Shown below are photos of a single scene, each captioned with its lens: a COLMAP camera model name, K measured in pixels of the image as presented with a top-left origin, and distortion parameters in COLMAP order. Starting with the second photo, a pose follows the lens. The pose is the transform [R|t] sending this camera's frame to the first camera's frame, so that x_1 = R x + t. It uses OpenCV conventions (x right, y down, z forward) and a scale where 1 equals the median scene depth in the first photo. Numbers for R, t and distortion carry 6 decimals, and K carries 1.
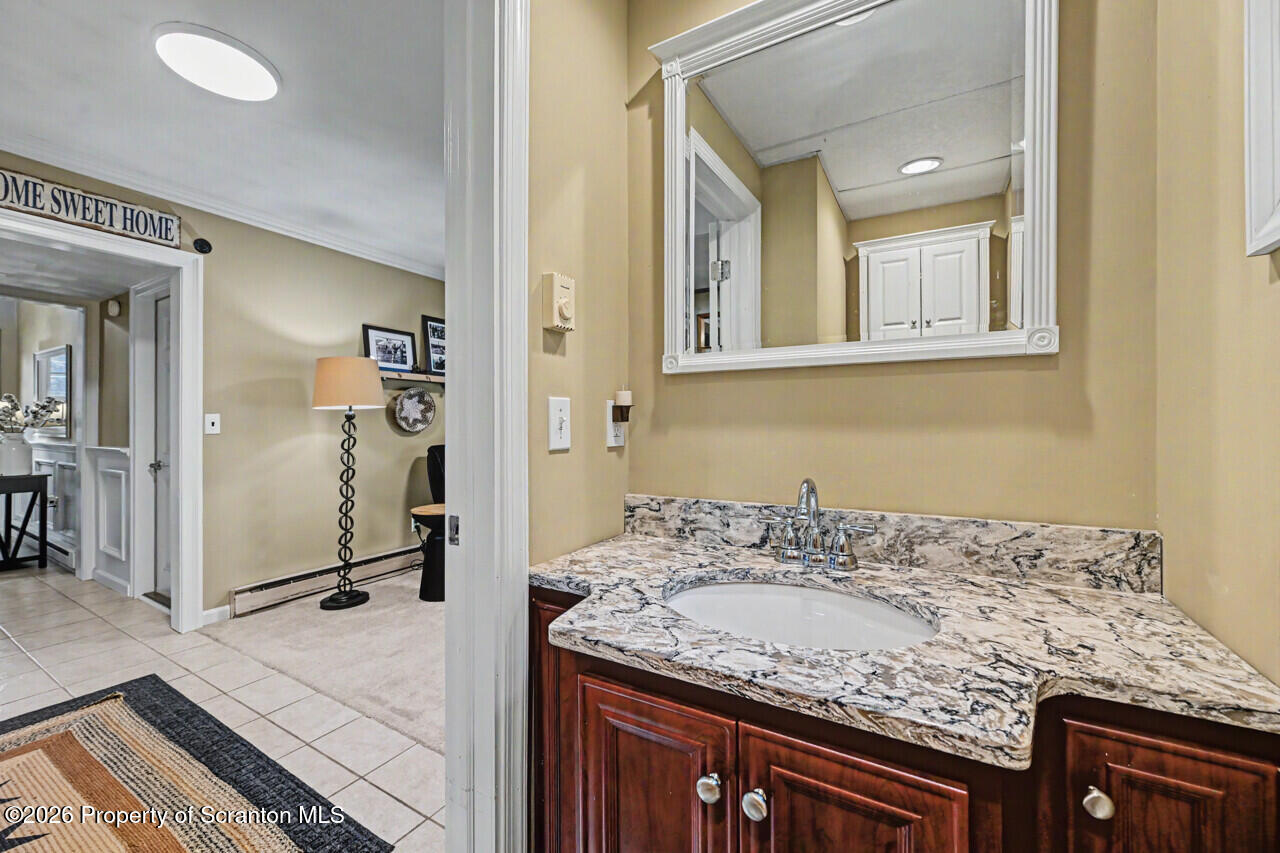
lens RADIAL K [[503.3, 0, 641.5], [0, 503.3, 425.4], [0, 0, 1]] dist [-0.002257, 0.000032]
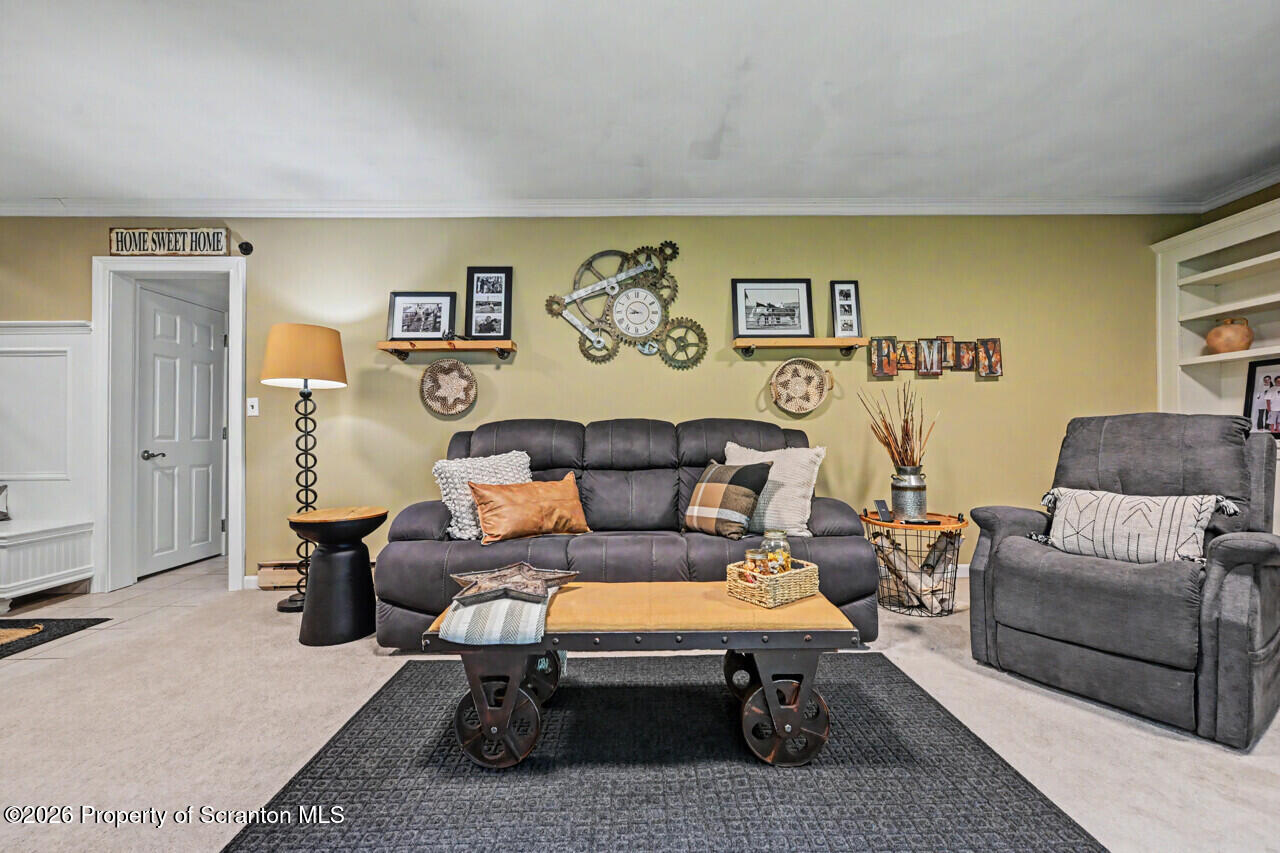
lens RADIAL K [[503.3, 0, 641.5], [0, 503.3, 425.4], [0, 0, 1]] dist [-0.002257, 0.000032]
pose [[0.512316, -0.018254, -0.858603, 0.473609], [0.005645, 0.999824, -0.017887, 0.055770], [0.858778, 0.004317, 0.512329, 1.047114]]
